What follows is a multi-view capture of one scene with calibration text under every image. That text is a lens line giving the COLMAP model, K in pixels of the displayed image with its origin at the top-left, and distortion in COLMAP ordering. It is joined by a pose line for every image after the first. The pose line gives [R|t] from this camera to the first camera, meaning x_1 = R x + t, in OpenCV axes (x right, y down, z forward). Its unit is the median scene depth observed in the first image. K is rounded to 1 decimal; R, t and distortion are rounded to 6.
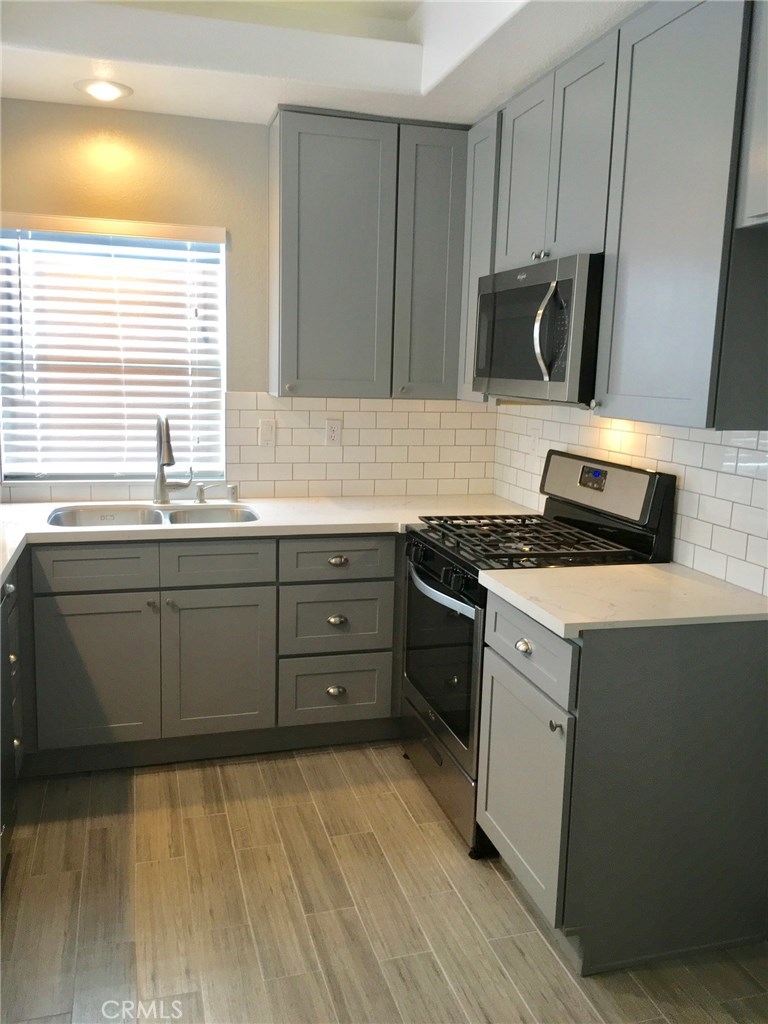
lens RADIAL K [[875.6, 0, 390.1], [0, 875.6, 507.5], [0, 0, 1]] dist [0.087319, -0.101905]
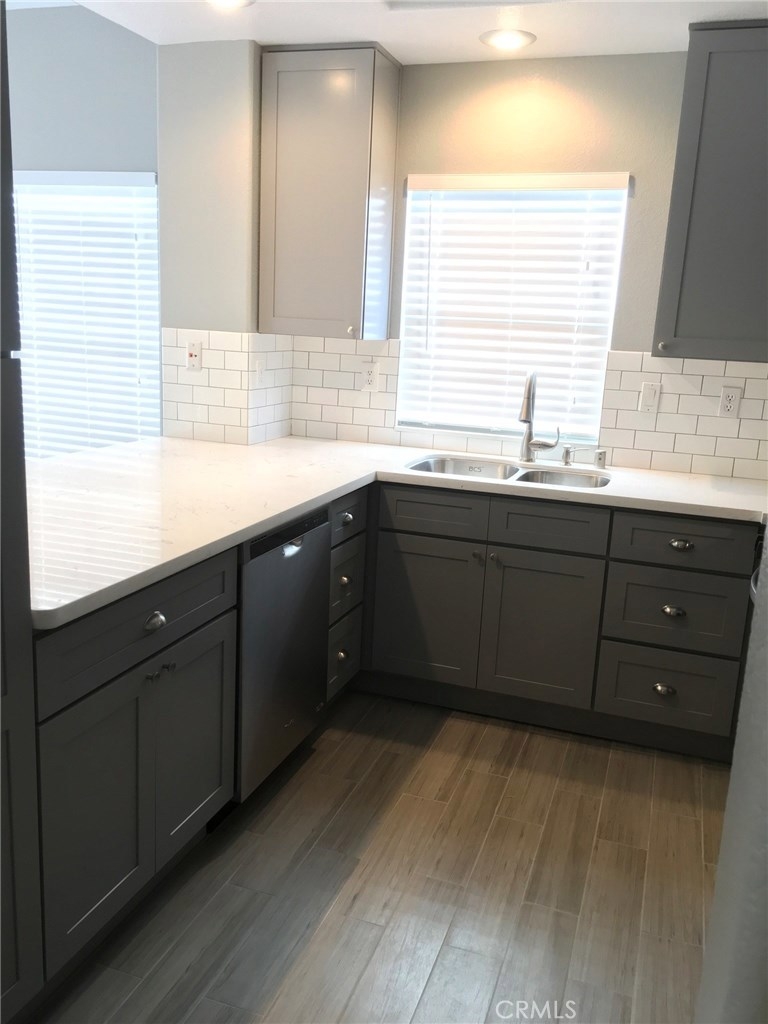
lens RADIAL K [[875.6, 0, 386.9], [0, 875.6, 507.8], [0, 0, 1]] dist [0.087319, -0.101905]
pose [[0.815844, 0.135569, -0.562156, 0.188513], [-0.119331, 0.990677, 0.065727, 0.000920], [0.565825, 0.013459, 0.824415, 0.101262]]
